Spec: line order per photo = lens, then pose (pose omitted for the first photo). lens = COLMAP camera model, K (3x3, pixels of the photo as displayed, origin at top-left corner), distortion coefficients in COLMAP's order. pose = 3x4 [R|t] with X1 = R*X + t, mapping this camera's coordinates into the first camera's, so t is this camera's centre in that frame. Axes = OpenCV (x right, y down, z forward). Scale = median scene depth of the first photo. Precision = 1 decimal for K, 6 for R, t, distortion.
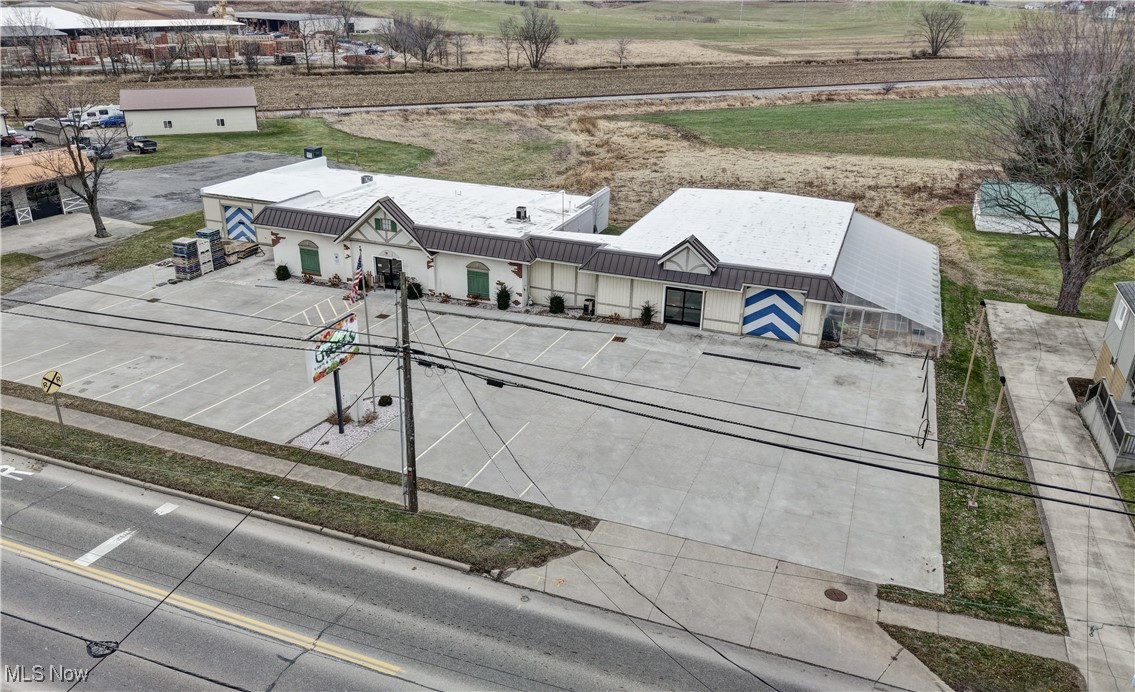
lens RADIAL K [[819.7, 0, 547.8], [0, 819.7, 342.3], [0, 0, 1]] dist [0.026825, -0.020131]
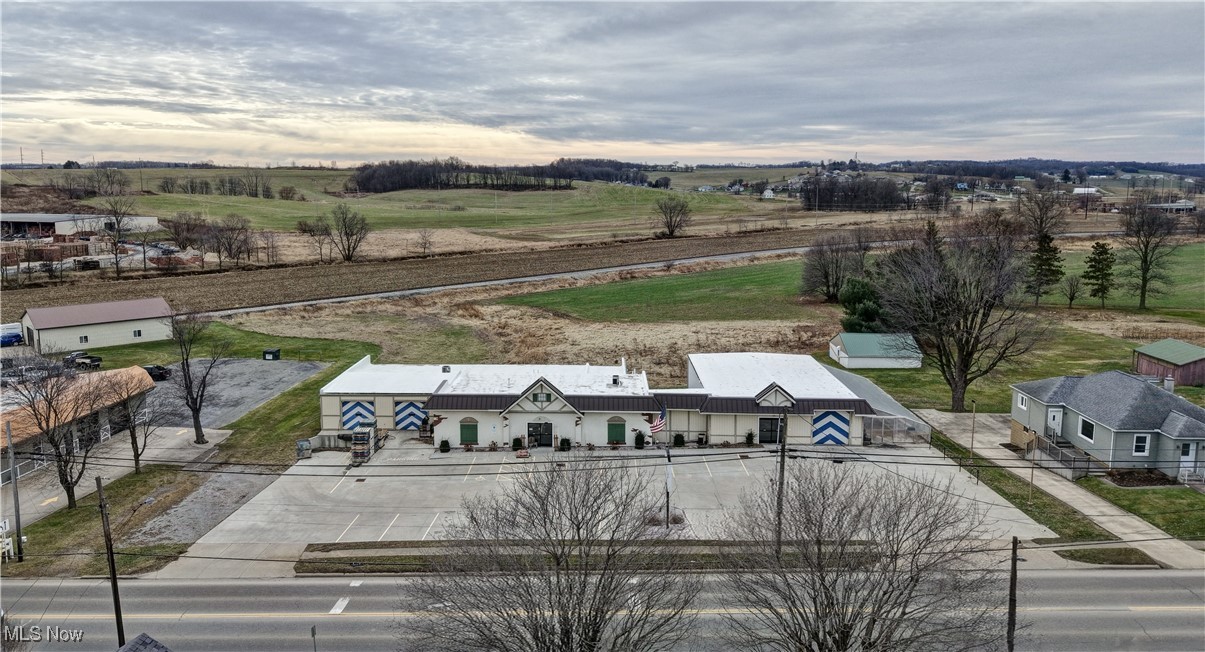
lens RADIAL K [[832.5, 0, 561.8], [0, 832.5, 317.7], [0, 0, 1]] dist [0.061729, -0.007085]
pose [[0.942941, -0.068020, 0.325938, -0.545990], [0.143047, 0.966724, -0.212089, 0.021671], [-0.300666, 0.246612, 0.921294, -0.269191]]
